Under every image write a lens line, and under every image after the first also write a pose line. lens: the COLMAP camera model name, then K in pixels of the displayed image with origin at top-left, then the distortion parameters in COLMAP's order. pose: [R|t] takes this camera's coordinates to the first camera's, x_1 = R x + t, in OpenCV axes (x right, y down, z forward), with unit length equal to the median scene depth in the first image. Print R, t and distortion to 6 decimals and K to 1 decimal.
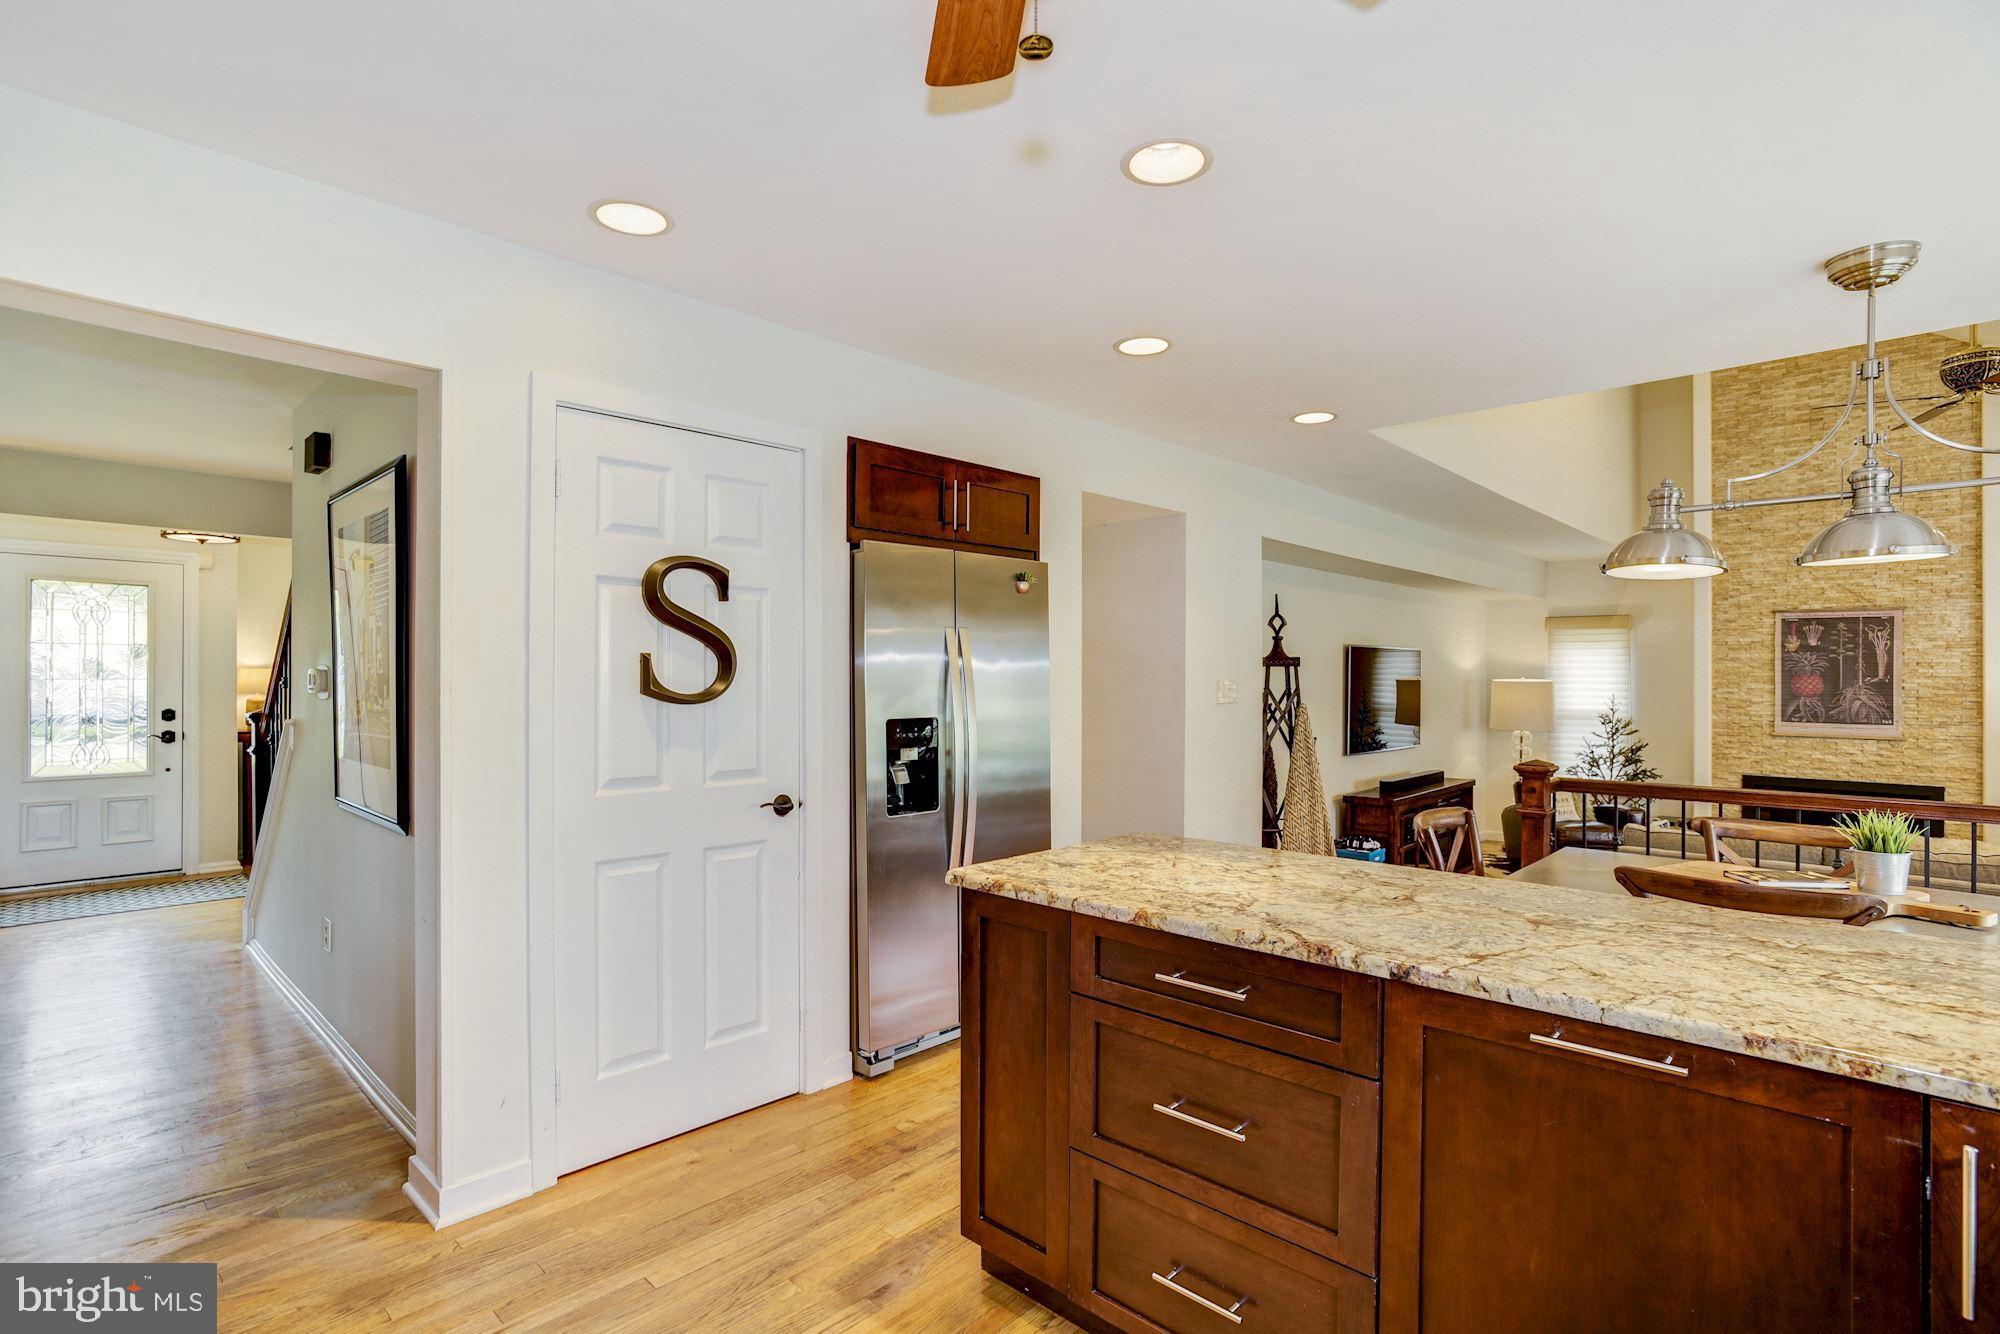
lens RADIAL K [[977.2, 0, 1006.0], [0, 977.2, 673.1], [0, 0, 1]] dist [-0.058308, 0.029089]
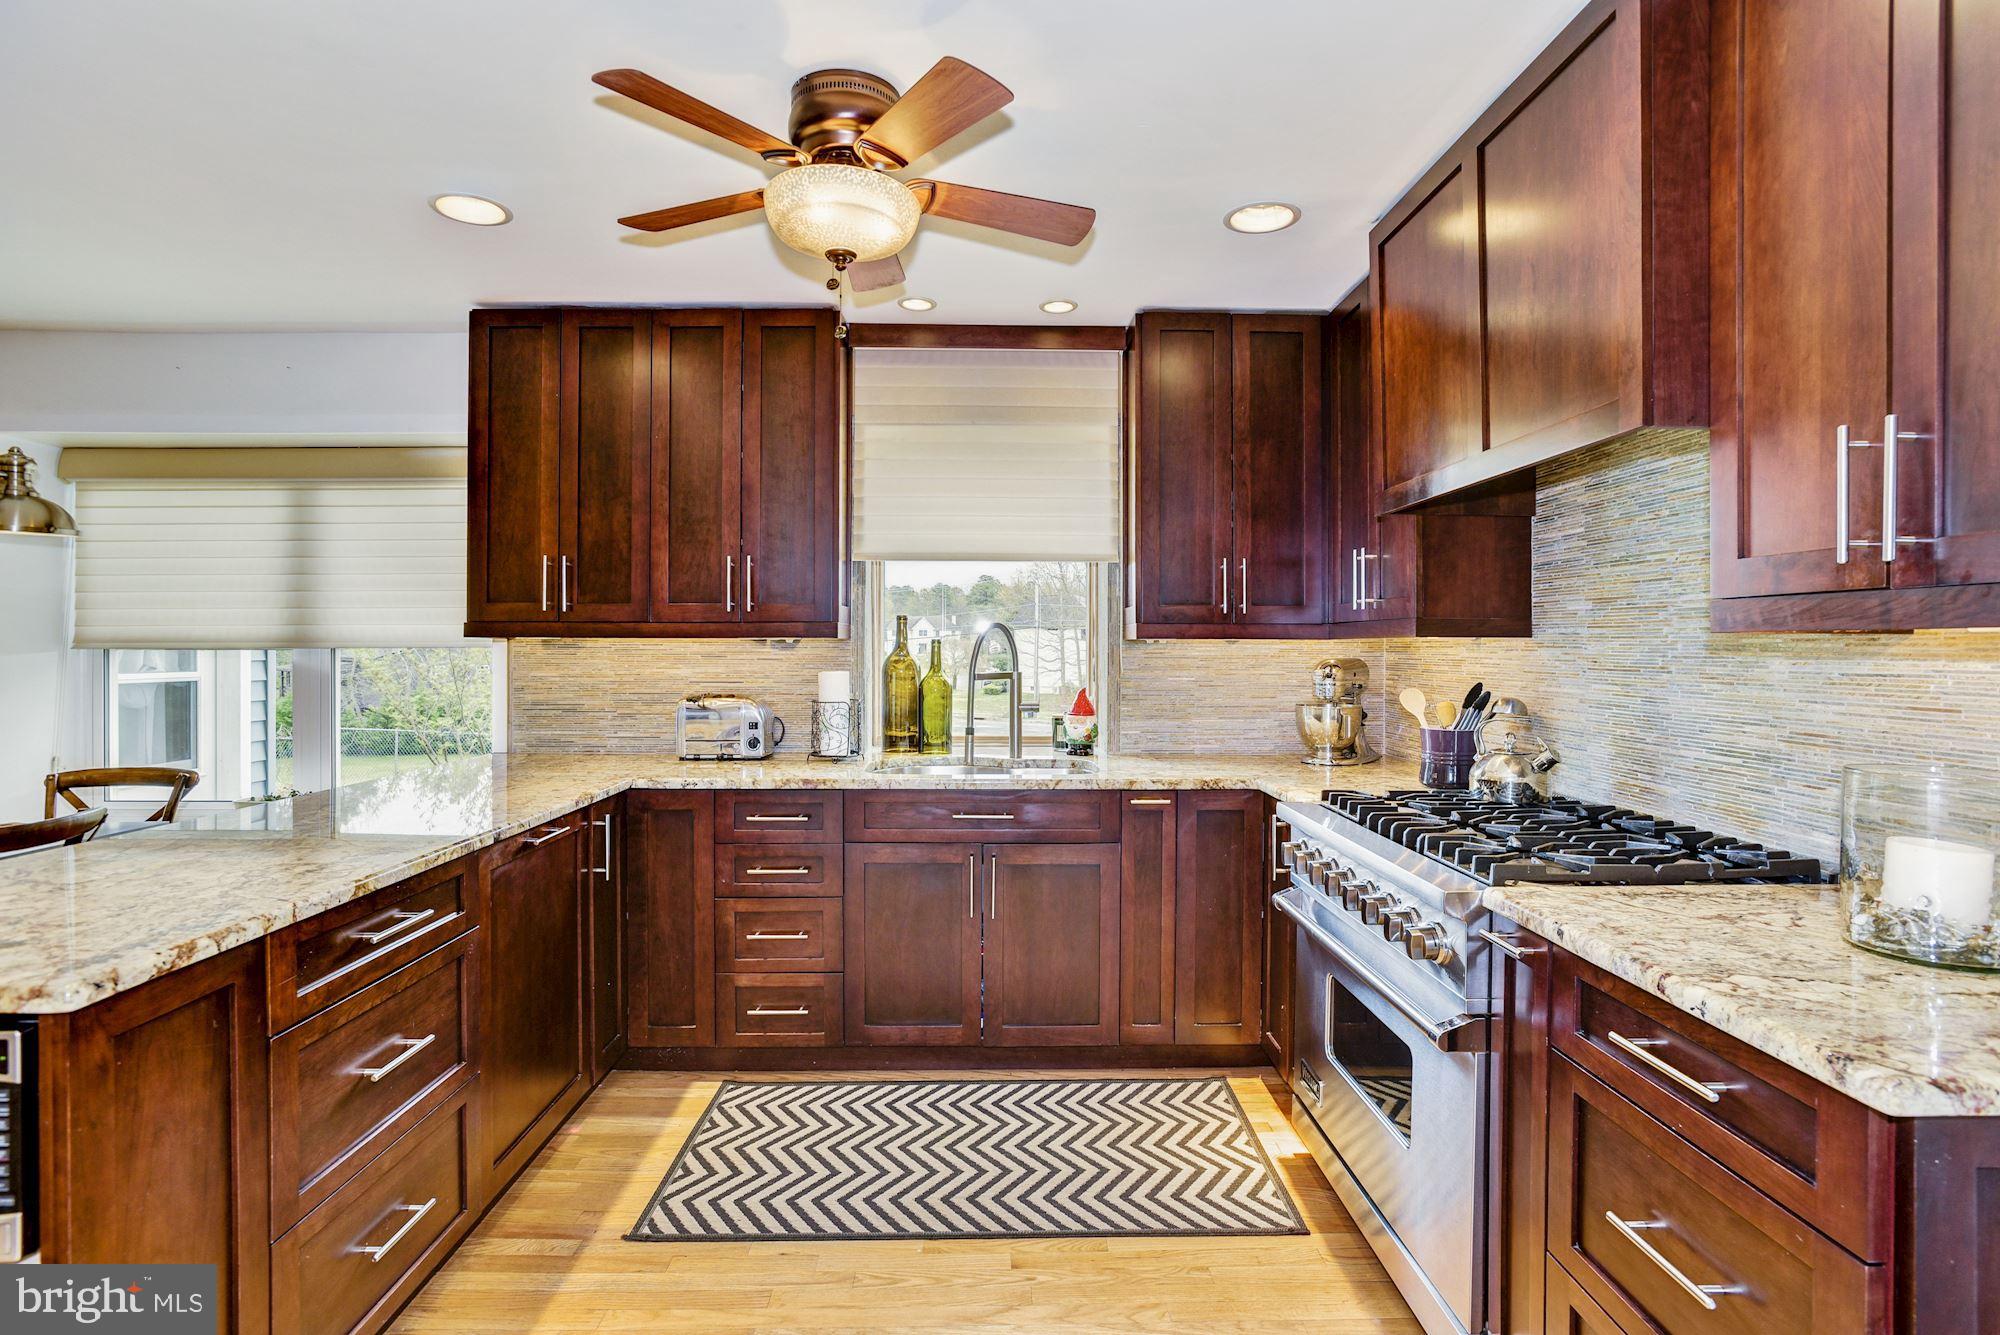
lens RADIAL K [[980.3, 0, 998.3], [0, 980.3, 650.7], [0, 0, 1]] dist [-0.058967, 0.023532]
pose [[-0.707685, -0.007274, 0.706491, -0.221004], [-0.006752, 0.999971, 0.003533, 0.004602], [-0.706496, -0.002270, -0.707713, 0.289769]]
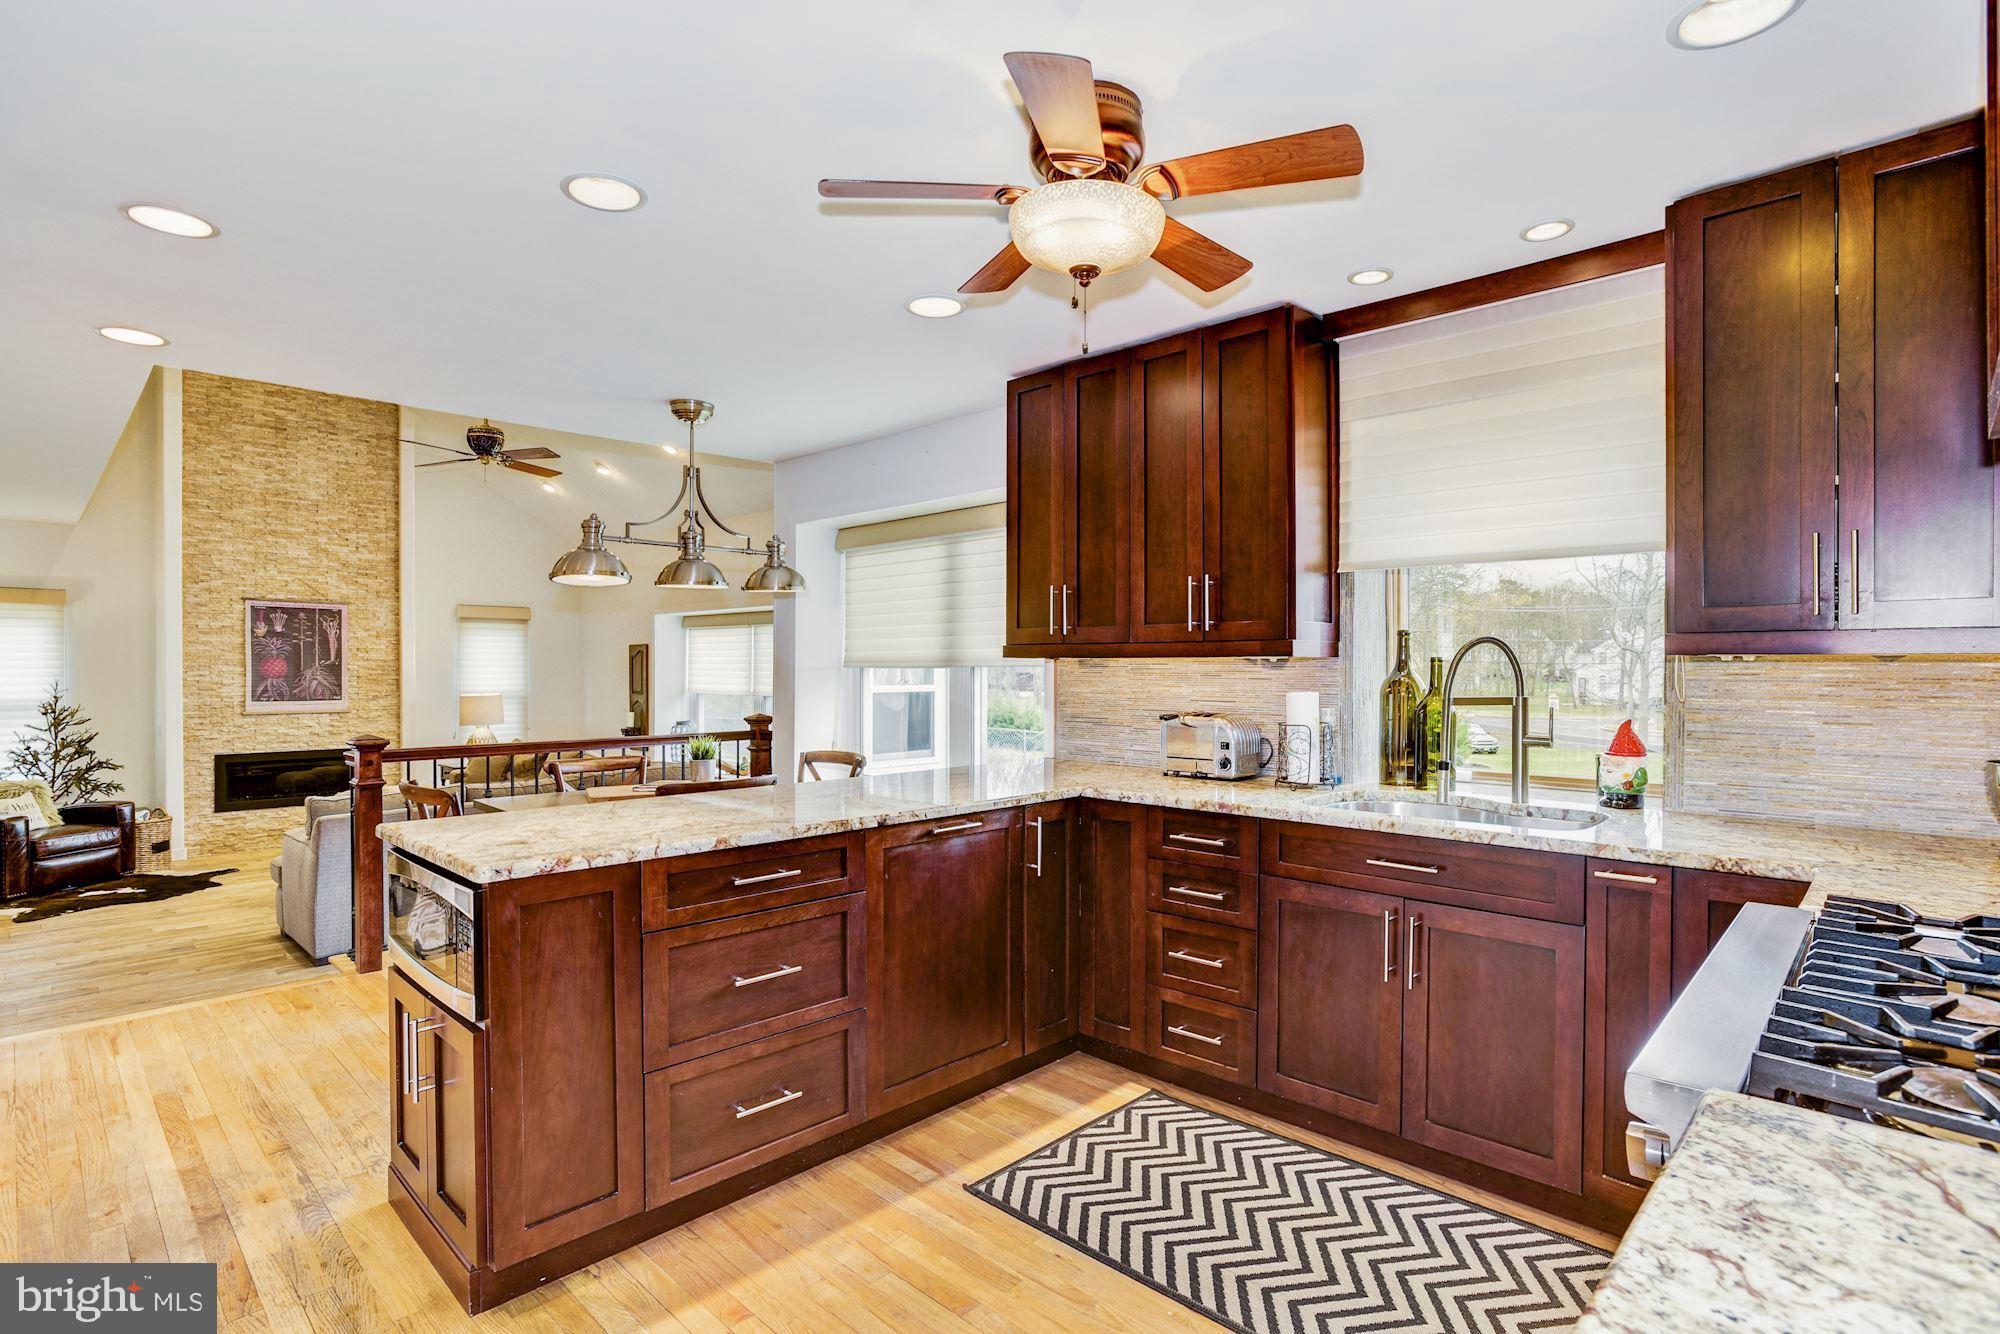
lens RADIAL K [[977.2, 0, 1006.0], [0, 977.2, 673.1], [0, 0, 1]] dist [-0.058308, 0.029089]
pose [[0.001338, -0.012198, 0.999925, -0.267361], [-0.002919, 0.999921, 0.012202, 0.003309], [-0.999995, -0.002935, 0.001303, 0.149832]]
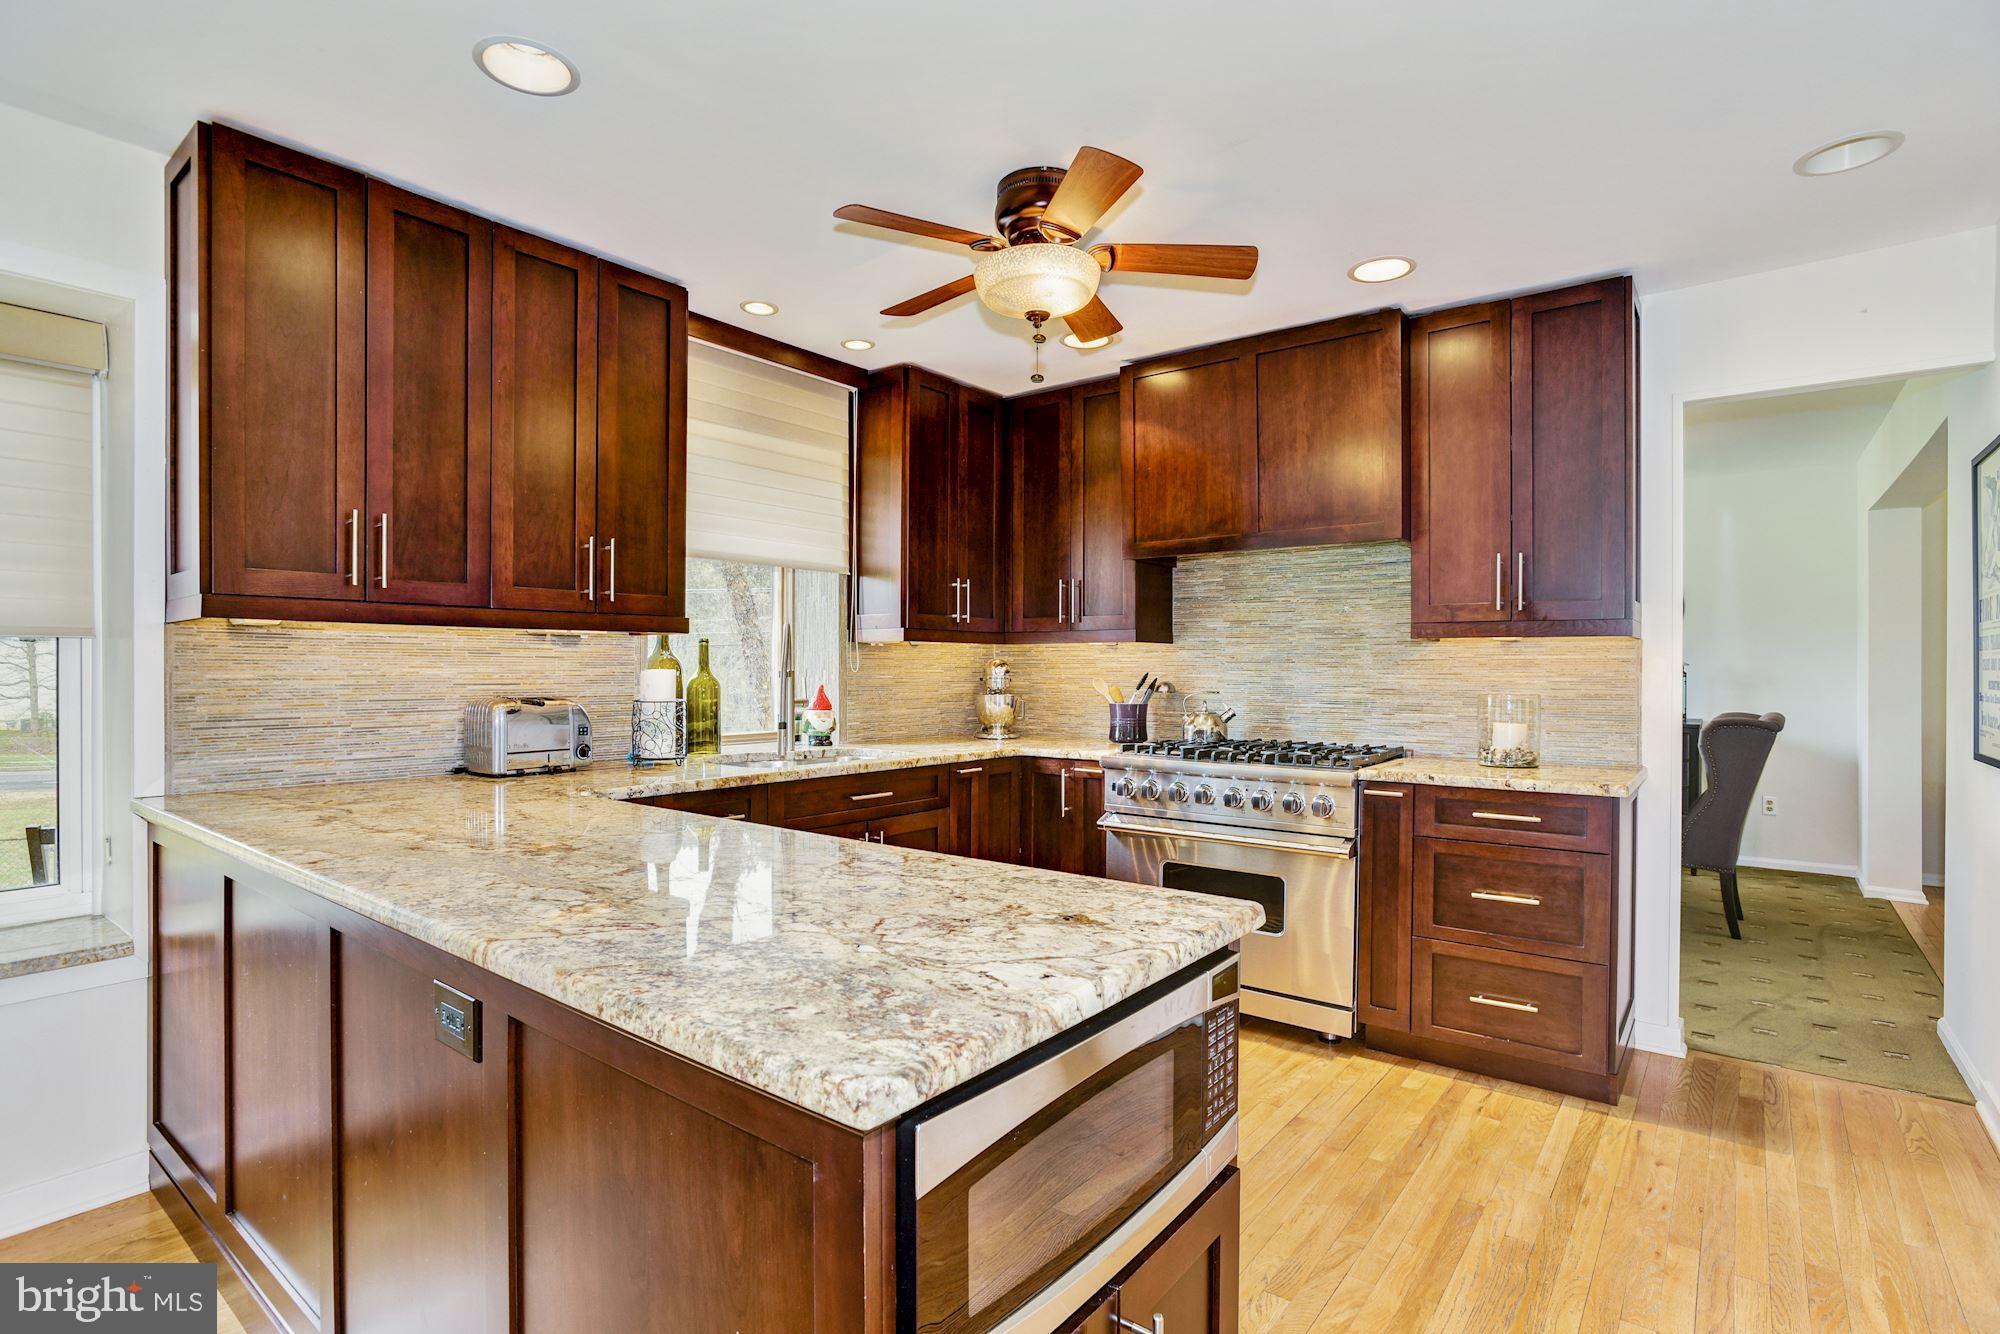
lens RADIAL K [[967.0, 0, 1000.0], [0, 967.0, 667.0], [0, 0, 1]] dist [-0.063110, 0.026155]
pose [[-0.994873, -0.005374, -0.100985, 0.049007], [-0.004829, 0.999972, -0.005634, 0.016941], [0.101013, -0.005118, -0.994872, 0.452389]]
